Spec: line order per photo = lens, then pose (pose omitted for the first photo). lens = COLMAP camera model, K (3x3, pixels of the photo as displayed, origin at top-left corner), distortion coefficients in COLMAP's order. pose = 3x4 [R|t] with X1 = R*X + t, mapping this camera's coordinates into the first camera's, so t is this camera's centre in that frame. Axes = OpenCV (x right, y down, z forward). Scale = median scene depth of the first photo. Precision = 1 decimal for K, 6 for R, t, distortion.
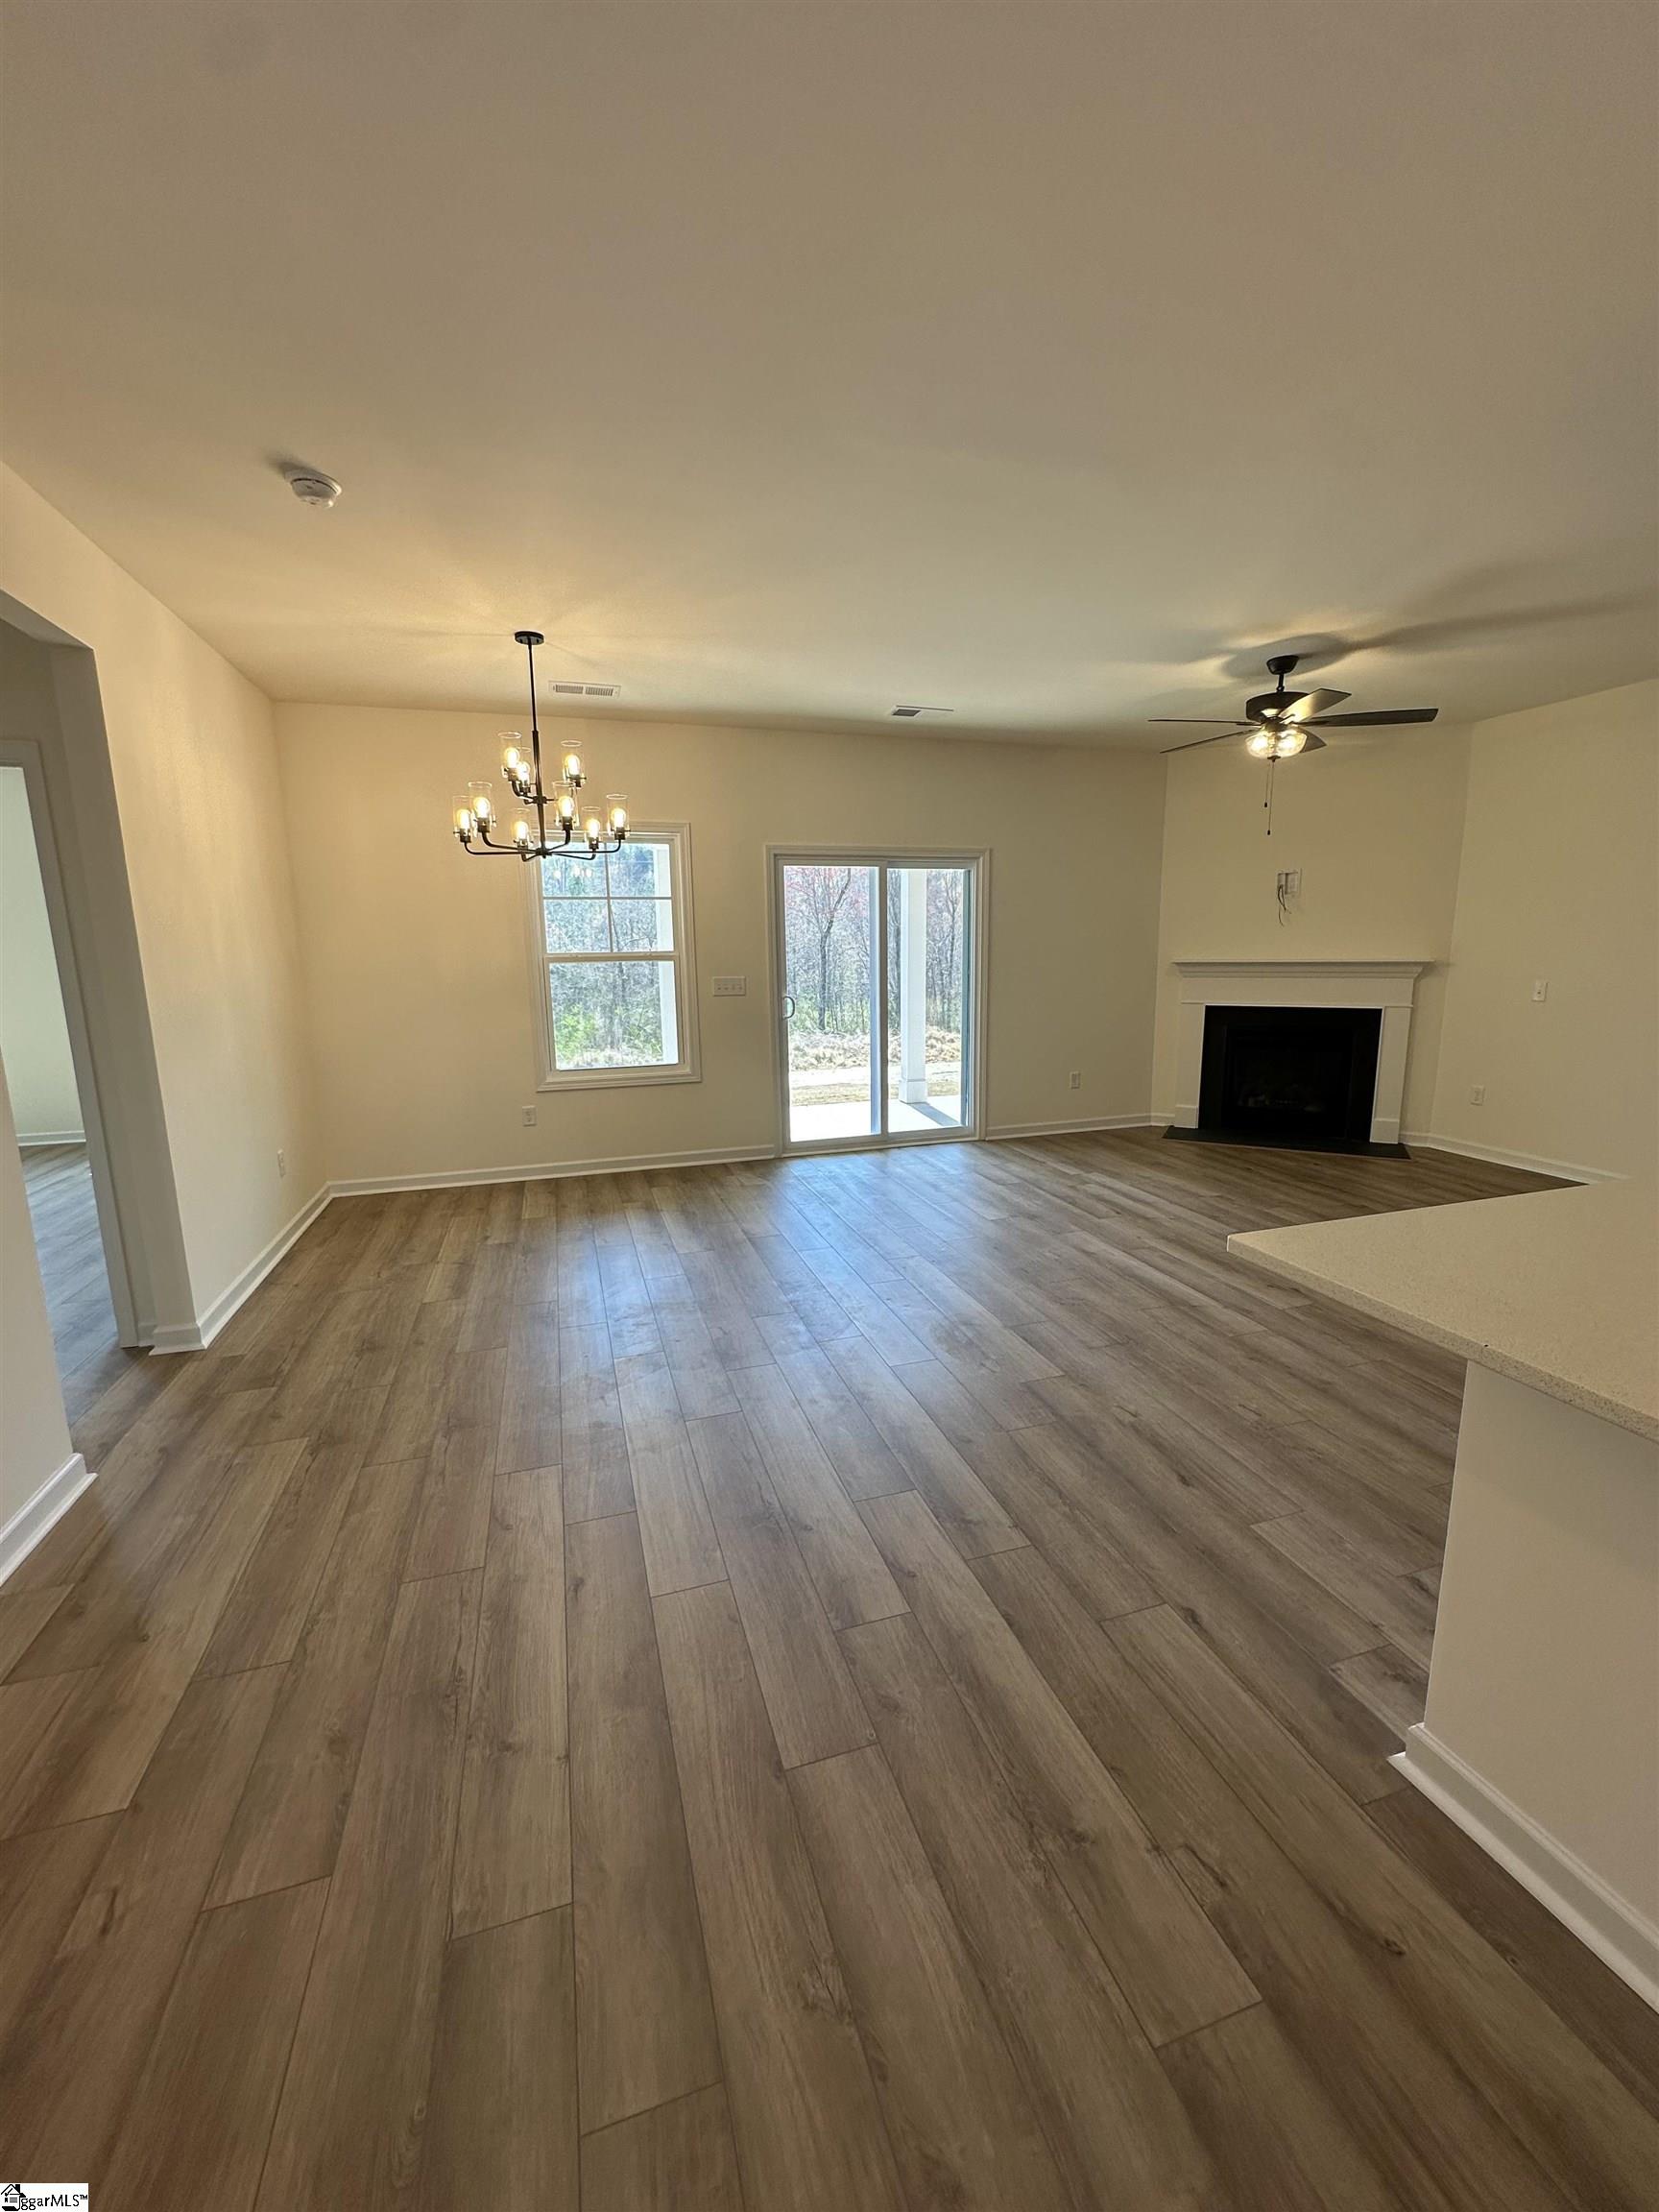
lens RADIAL K [[881.4, 0, 832.3], [0, 881.4, 1099.7], [0, 0, 1]] dist [-0.003965, 0.000848]
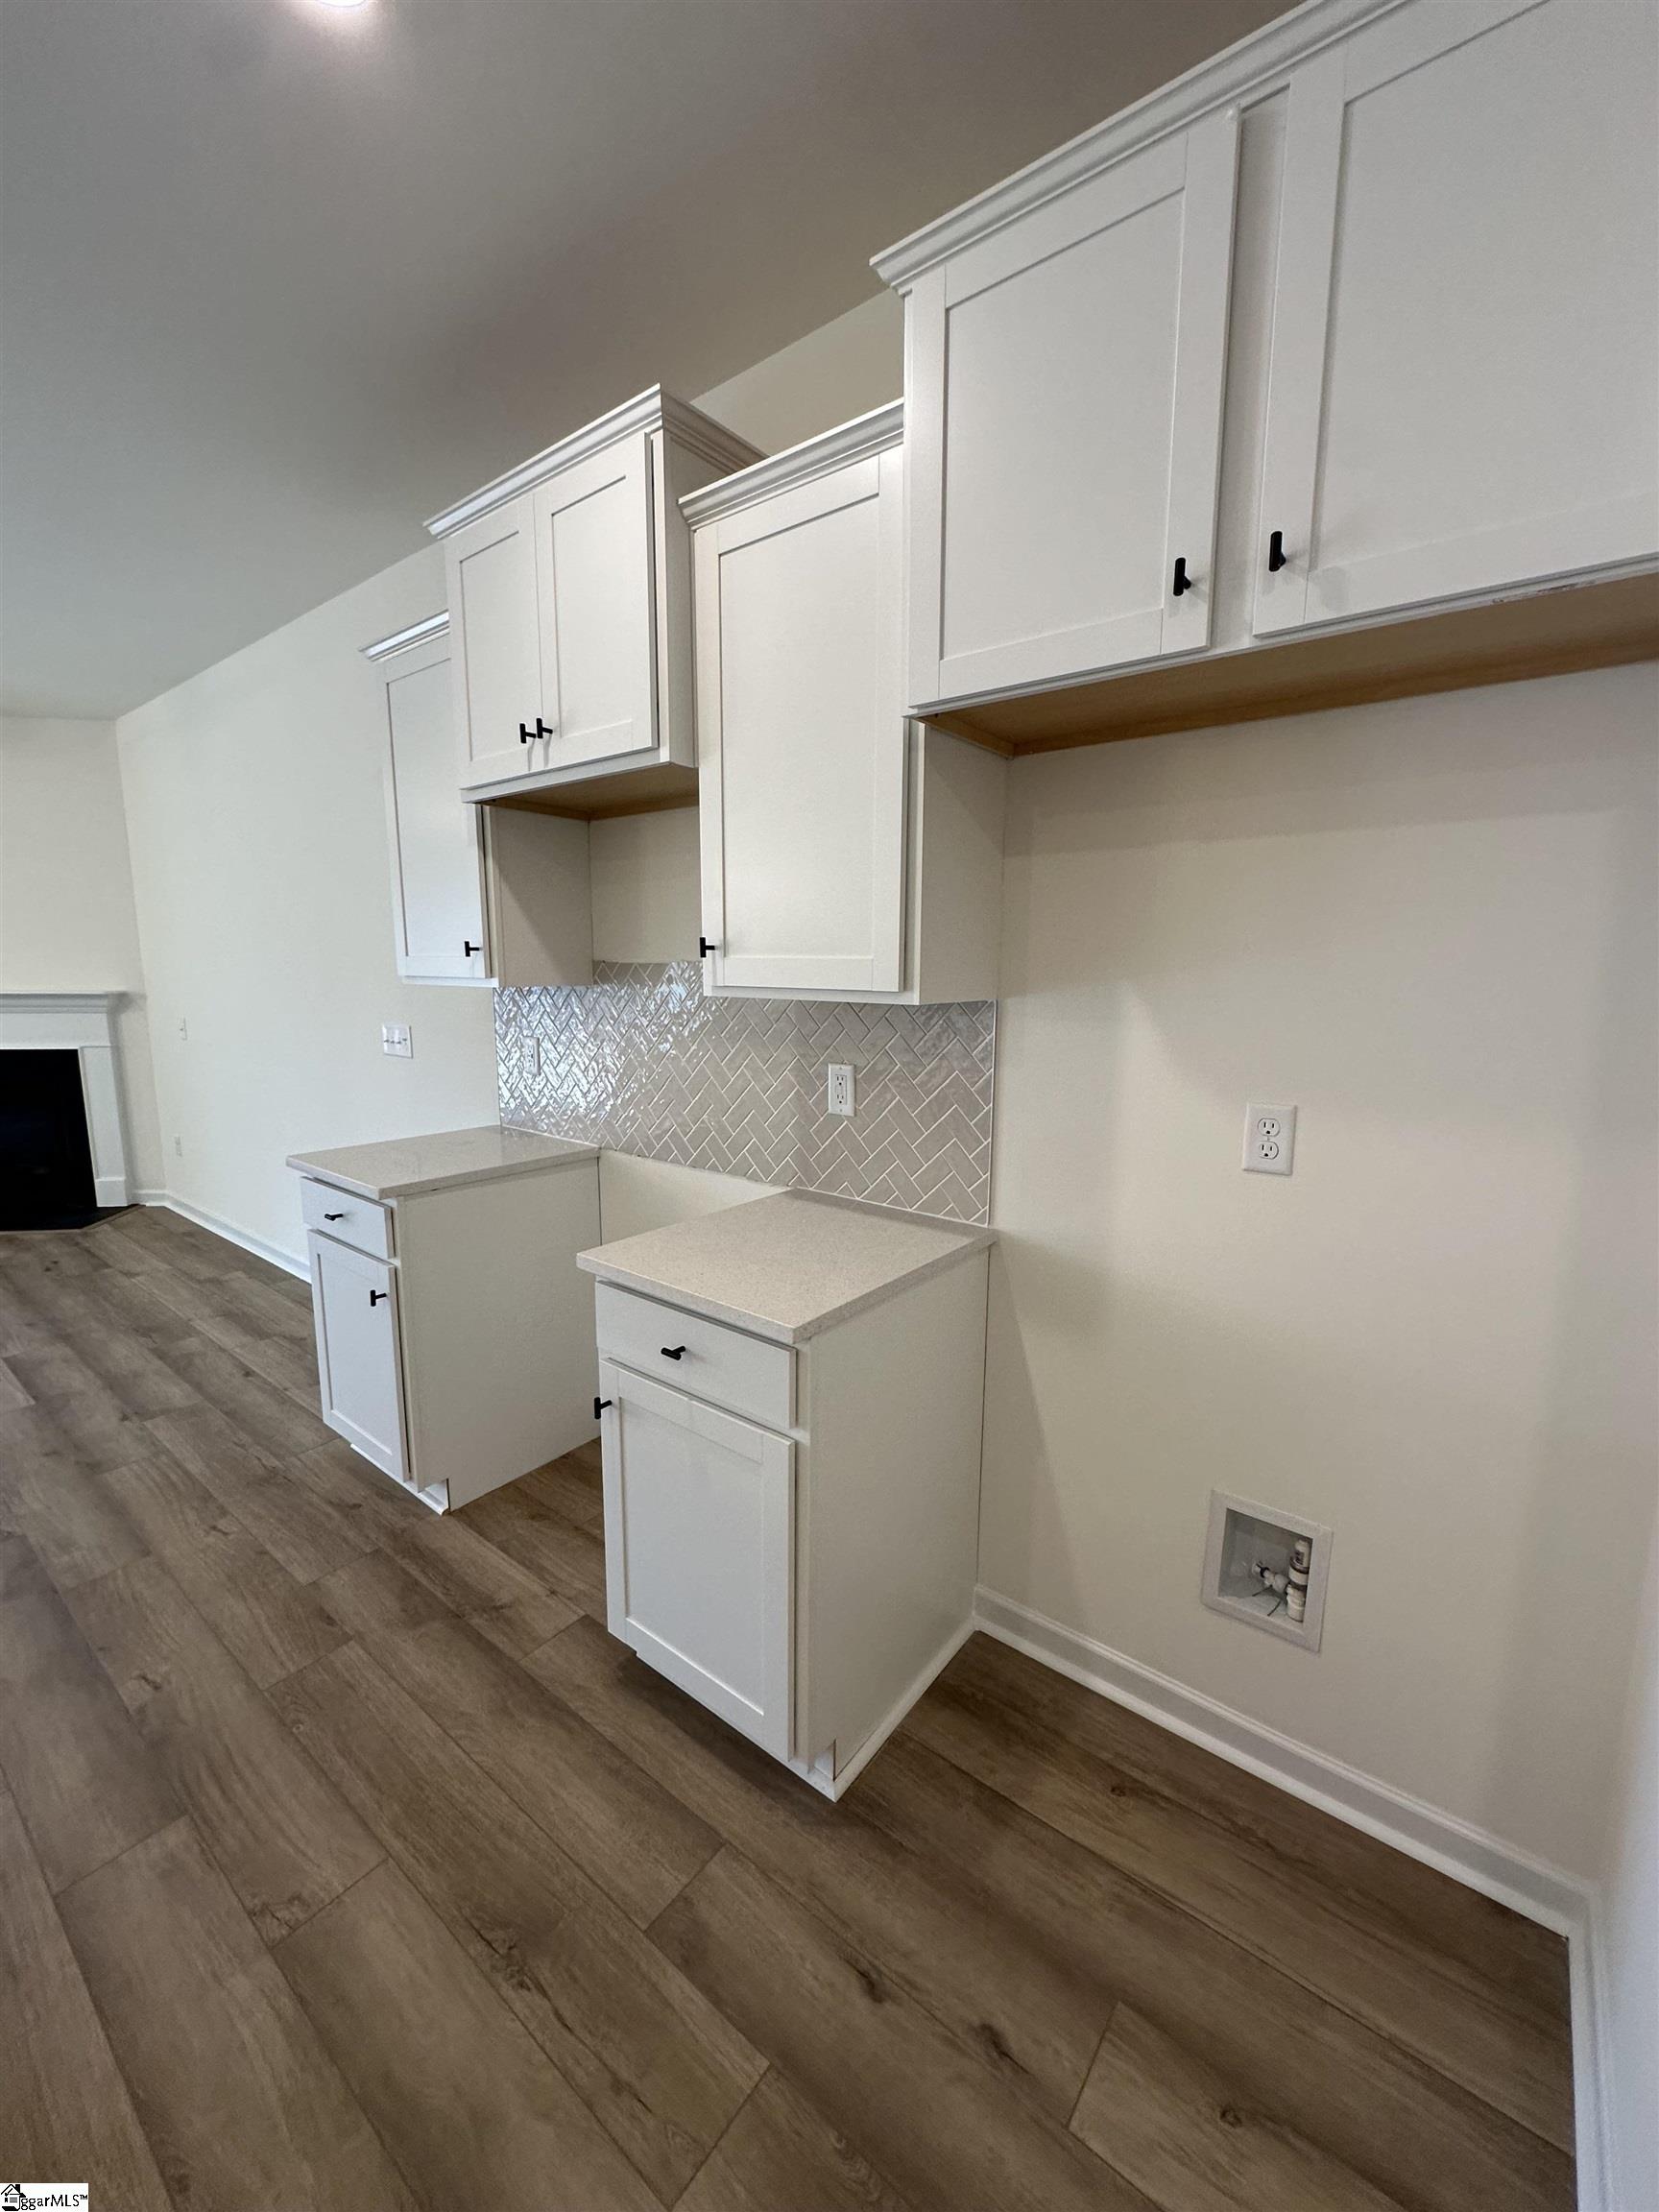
lens RADIAL K [[881.4, 0, 832.3], [0, 881.4, 1099.7], [0, 0, 1]] dist [-0.003965, 0.000848]
pose [[0.823395, -0.069001, 0.563258, 0.913413], [0.081223, 0.996690, 0.003362, 0.000242], [-0.561625, 0.042982, 0.826275, -0.115693]]
